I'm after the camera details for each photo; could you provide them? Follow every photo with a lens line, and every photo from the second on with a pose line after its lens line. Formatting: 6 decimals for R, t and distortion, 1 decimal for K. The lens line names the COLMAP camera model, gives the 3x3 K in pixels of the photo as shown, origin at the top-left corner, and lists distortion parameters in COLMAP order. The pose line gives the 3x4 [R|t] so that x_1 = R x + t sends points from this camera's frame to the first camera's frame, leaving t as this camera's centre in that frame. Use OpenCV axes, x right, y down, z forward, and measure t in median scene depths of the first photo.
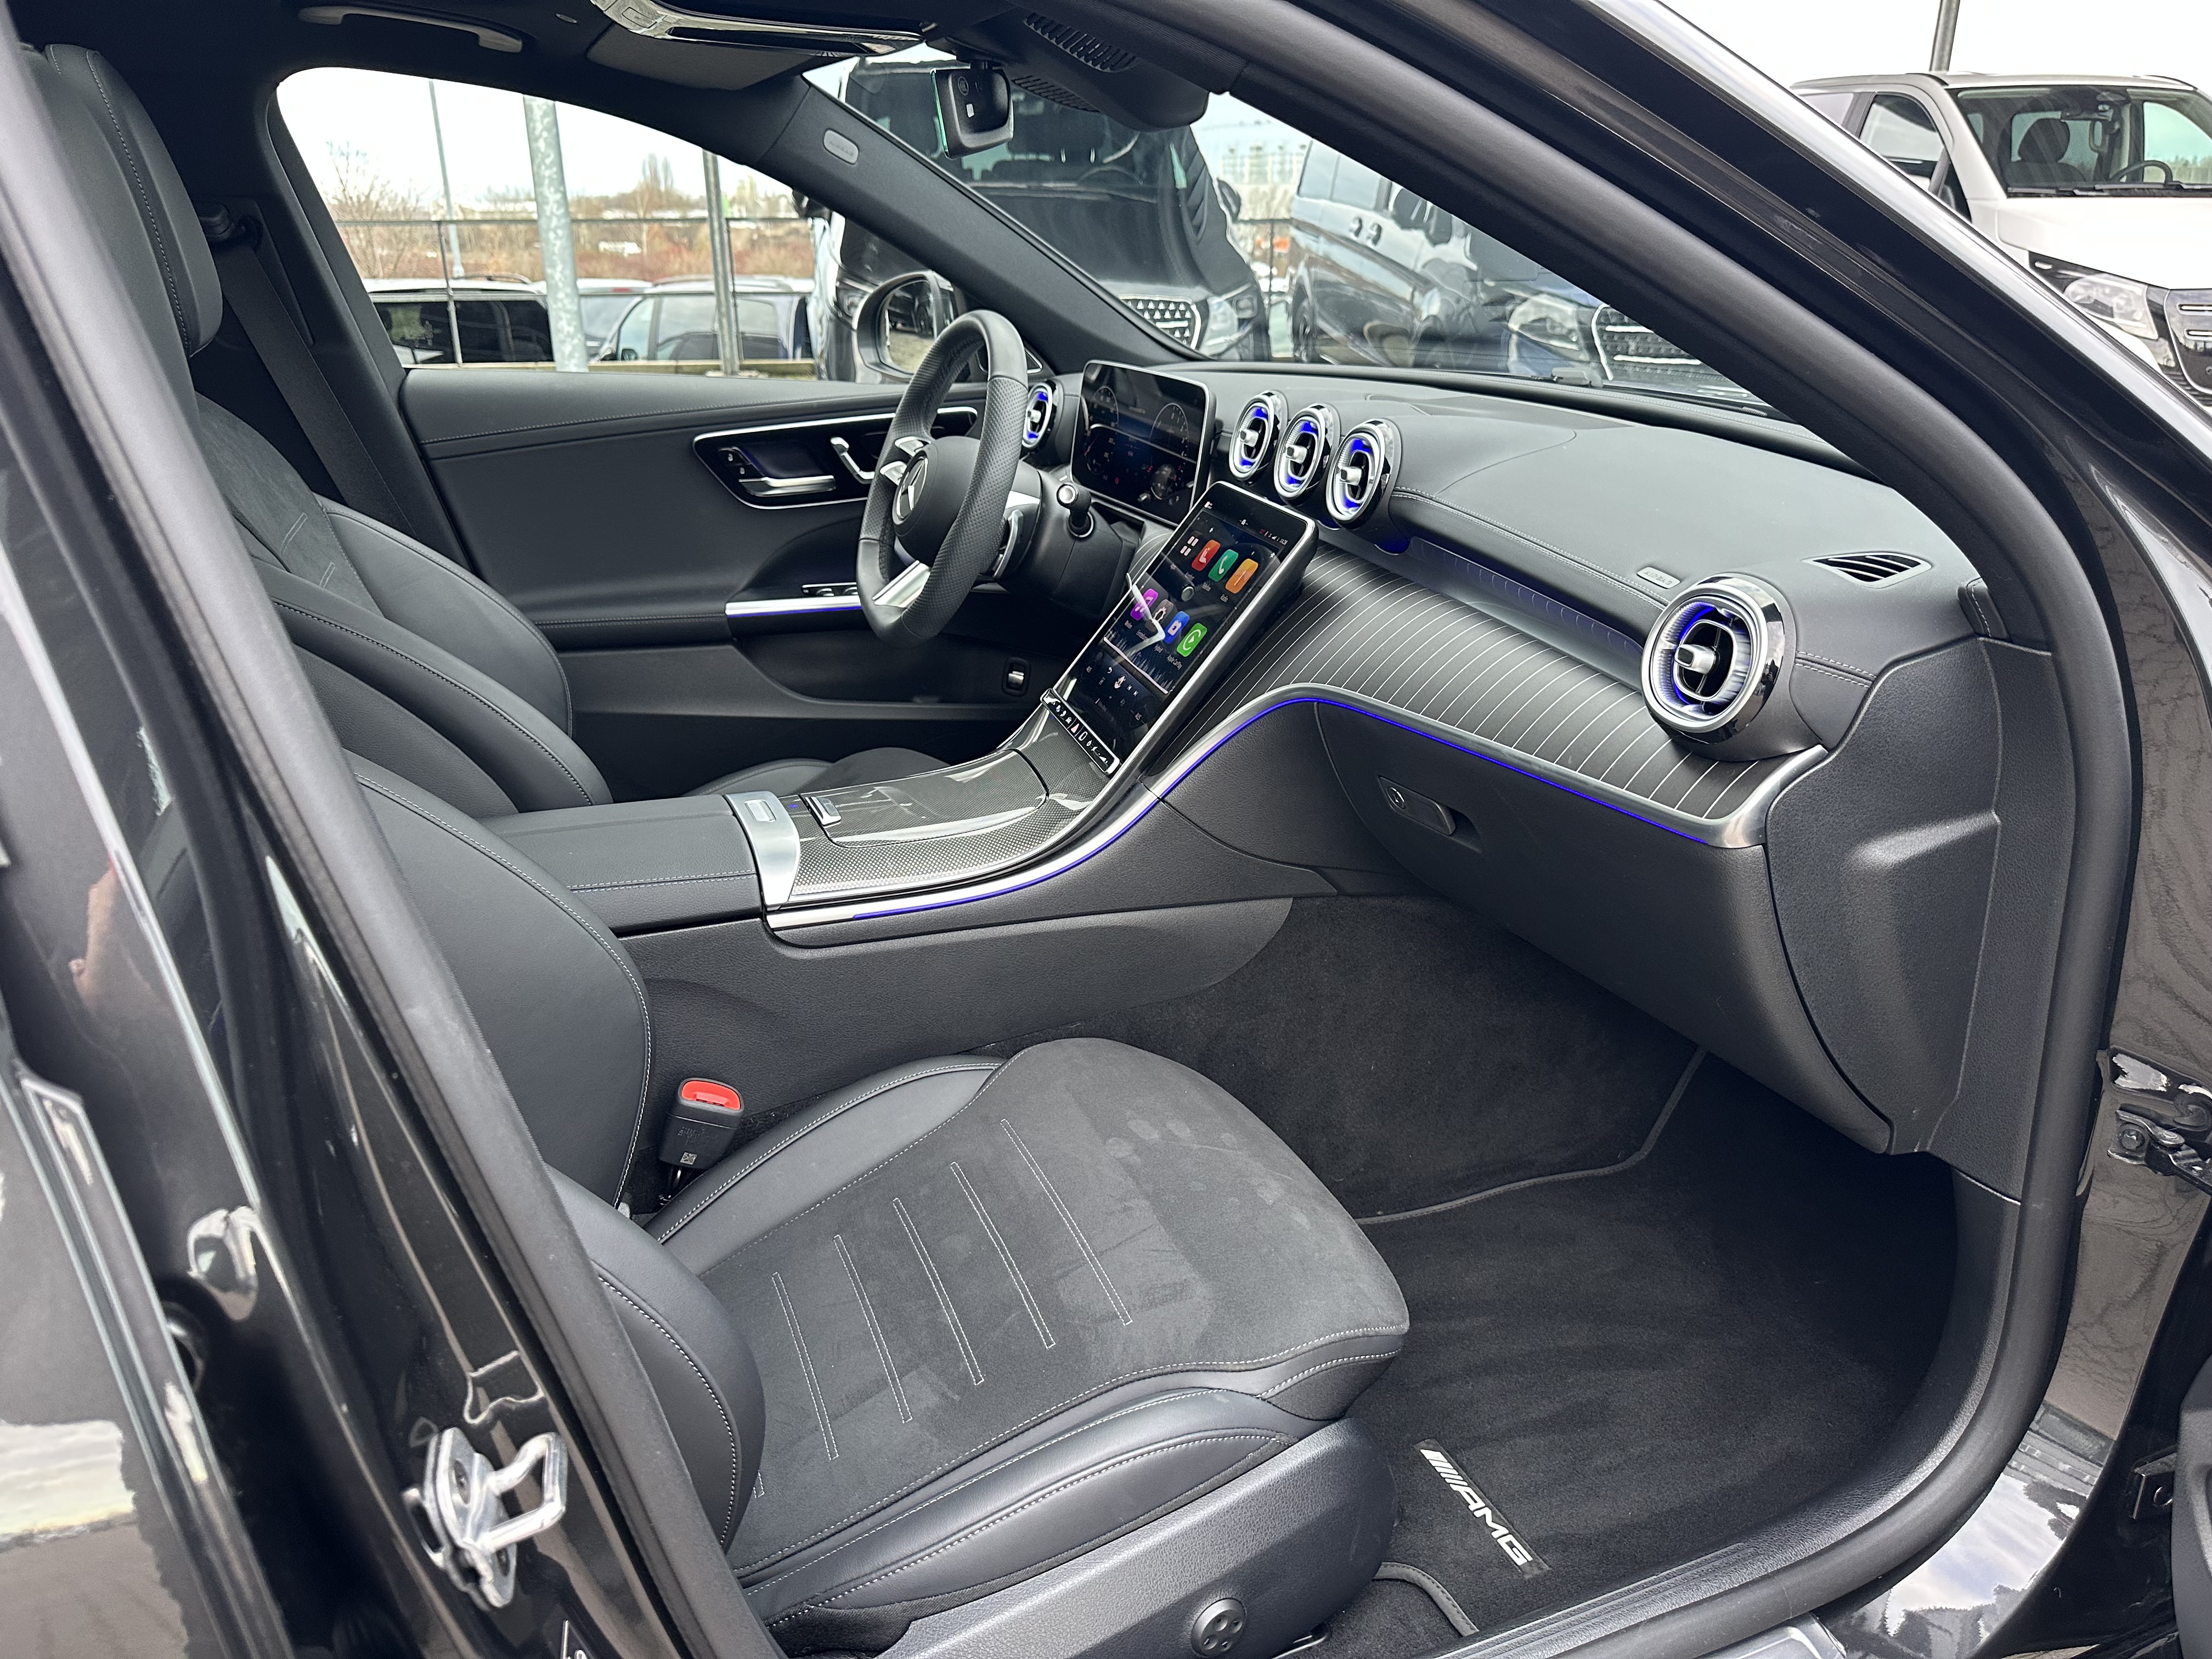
lens RADIAL K [[1678.0, 0, 1139.2], [0, 1678.0, 800.2], [0, 0, 1]] dist [0.234996, -0.377923]
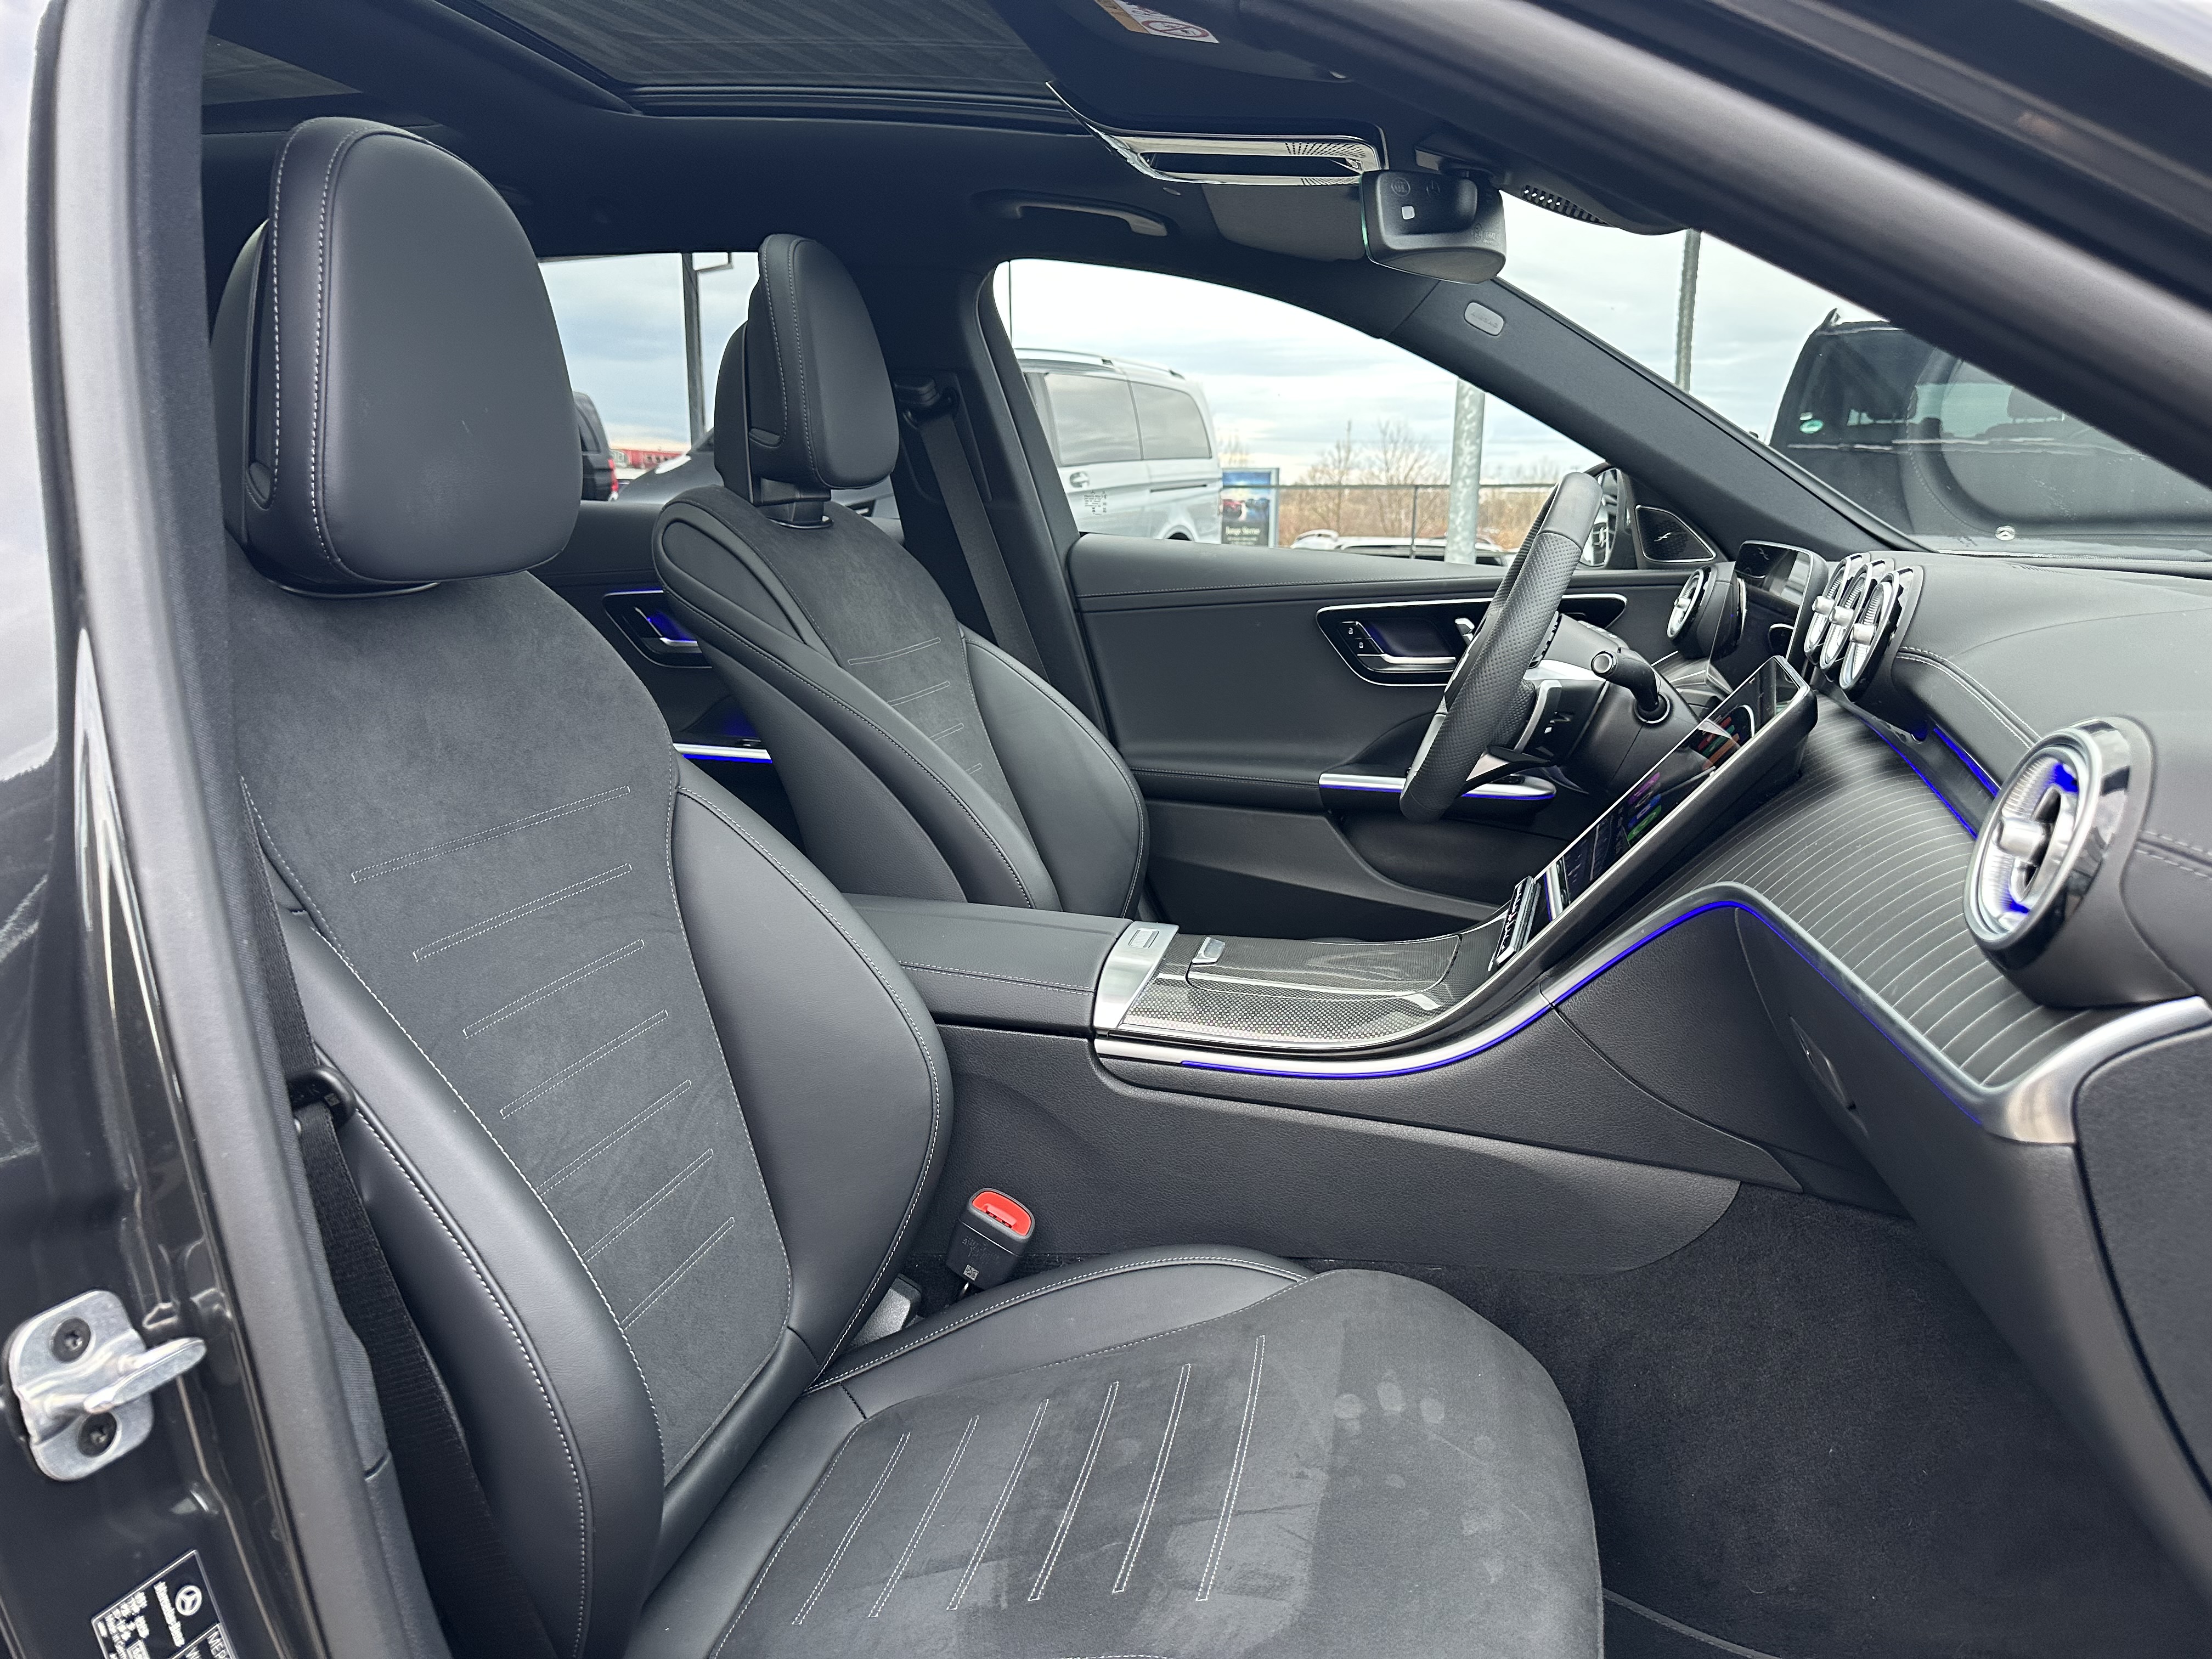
lens RADIAL K [[1678.0, 0, 1139.2], [0, 1678.0, 800.2], [0, 0, 1]] dist [0.234996, -0.377923]
pose [[0.819760, 0.116091, -0.560818, 0.280681], [-0.206732, 0.973198, -0.100730, 0.025029], [0.534093, 0.198513, 0.821789, 0.187417]]
